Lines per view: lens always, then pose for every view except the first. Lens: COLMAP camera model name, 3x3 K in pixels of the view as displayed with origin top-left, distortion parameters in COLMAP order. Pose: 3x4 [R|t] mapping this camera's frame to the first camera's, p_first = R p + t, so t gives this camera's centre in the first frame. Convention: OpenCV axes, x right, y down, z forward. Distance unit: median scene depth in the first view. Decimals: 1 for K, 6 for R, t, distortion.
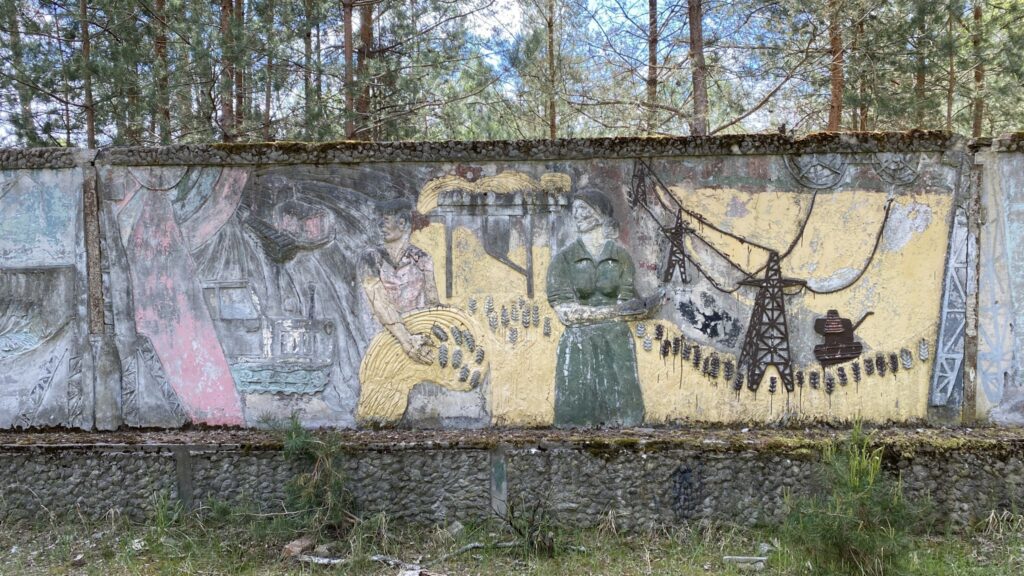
lens RADIAL K [[779.4, 0, 510.7], [0, 779.4, 289.8], [0, 0, 1]] dist [0.028156, -0.028399]
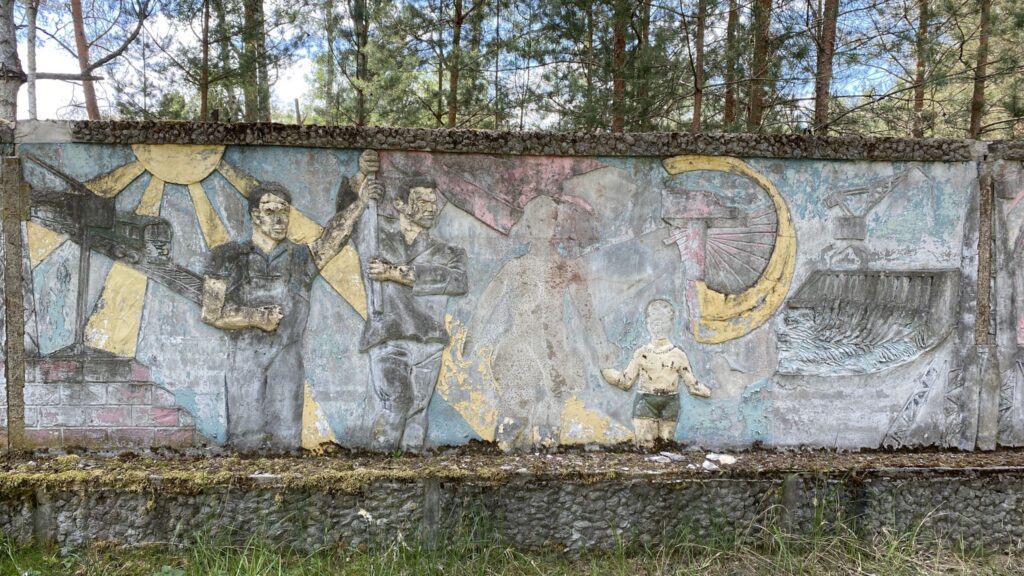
lens RADIAL K [[779.4, 0, 512.2], [0, 779.4, 288.3], [0, 0, 1]] dist [0.028156, -0.028399]
pose [[0.995259, 0.015535, 0.096010, -1.171615], [-0.016009, 0.999863, 0.004168, -0.004324], [-0.095932, -0.005686, 0.995372, 0.146546]]
